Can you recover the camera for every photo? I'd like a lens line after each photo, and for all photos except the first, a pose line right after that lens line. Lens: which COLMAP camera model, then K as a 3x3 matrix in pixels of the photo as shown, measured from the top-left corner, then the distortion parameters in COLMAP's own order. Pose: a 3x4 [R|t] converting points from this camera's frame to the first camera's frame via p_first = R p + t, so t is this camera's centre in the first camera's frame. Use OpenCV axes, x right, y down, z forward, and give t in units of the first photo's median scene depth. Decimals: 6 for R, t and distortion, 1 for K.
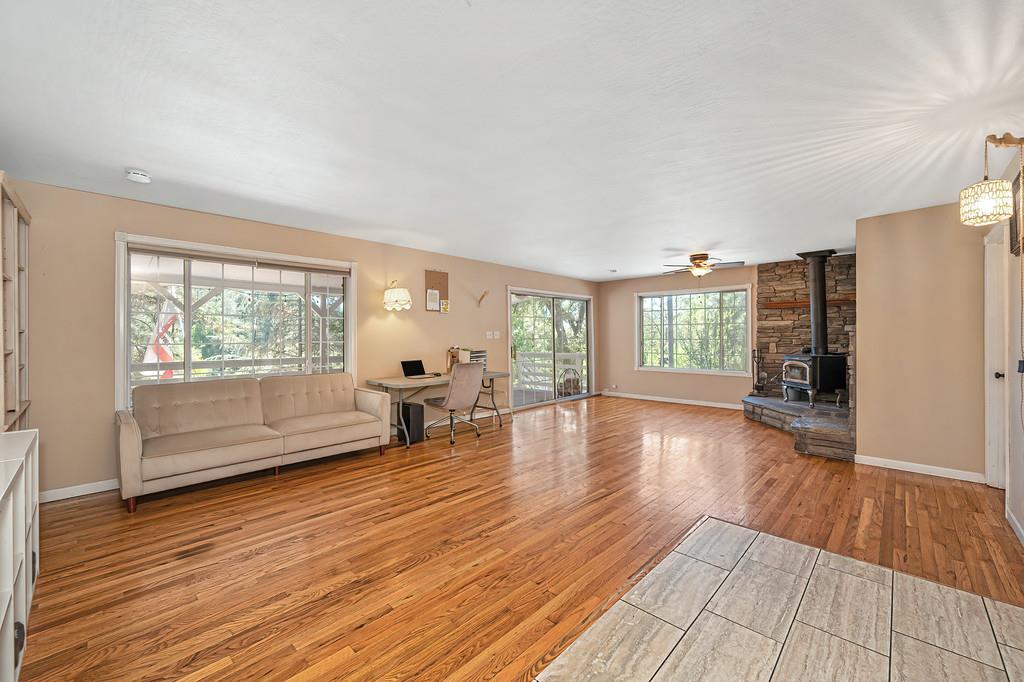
lens RADIAL K [[407.9, 0, 508.7], [0, 407.9, 339.3], [0, 0, 1]] dist [-0.001274, 0.000648]
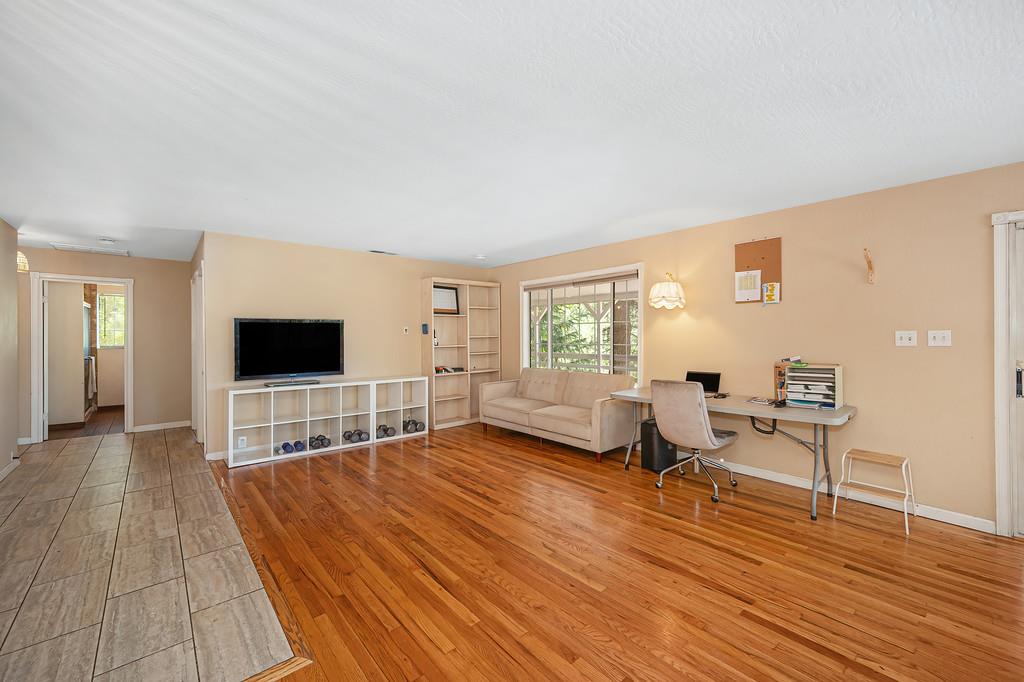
lens RADIAL K [[407.9, 0, 508.9], [0, 407.9, 334.5], [0, 0, 1]] dist [-0.001274, 0.000648]
pose [[-0.080536, 0.002315, -0.996749, 0.879635], [0.000205, 0.999997, 0.002306, -0.031107], [0.996752, -0.000019, -0.080537, 1.127499]]
